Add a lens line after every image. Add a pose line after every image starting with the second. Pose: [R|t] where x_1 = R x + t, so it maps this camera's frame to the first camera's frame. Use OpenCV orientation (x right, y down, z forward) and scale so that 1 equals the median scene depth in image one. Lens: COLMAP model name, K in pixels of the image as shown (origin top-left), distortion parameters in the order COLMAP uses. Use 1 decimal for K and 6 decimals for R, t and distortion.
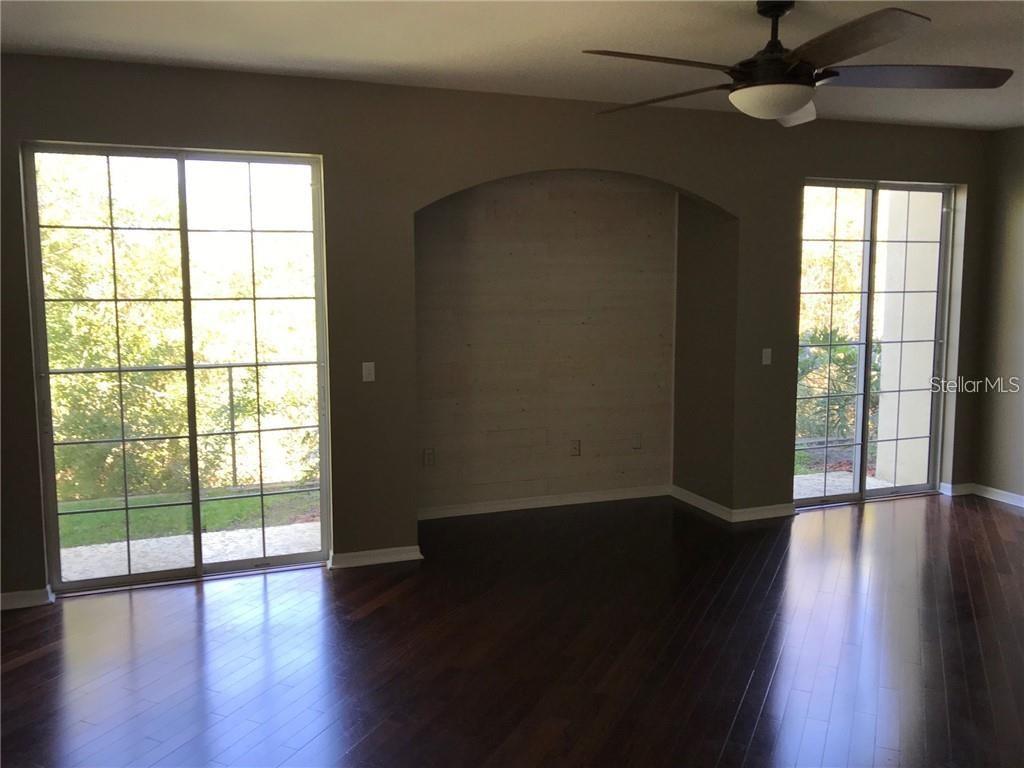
lens RADIAL K [[831.2, 0, 512.3], [0, 831.2, 380.7], [0, 0, 1]] dist [0.043221, -0.054006]
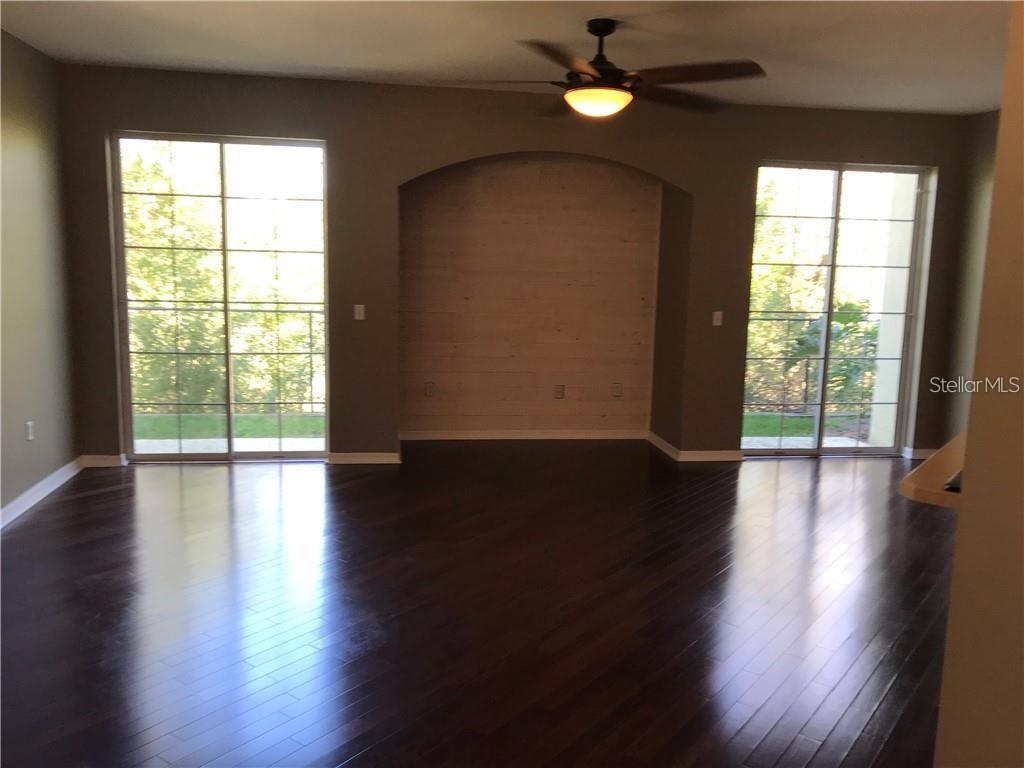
lens RADIAL K [[831.2, 0, 514.5], [0, 831.2, 387.4], [0, 0, 1]] dist [0.043221, -0.054006]
pose [[0.978386, 0.062298, -0.197179, 0.254356], [-0.054370, 0.997489, 0.045377, 0.026786], [0.199511, -0.033676, 0.979317, -0.163008]]
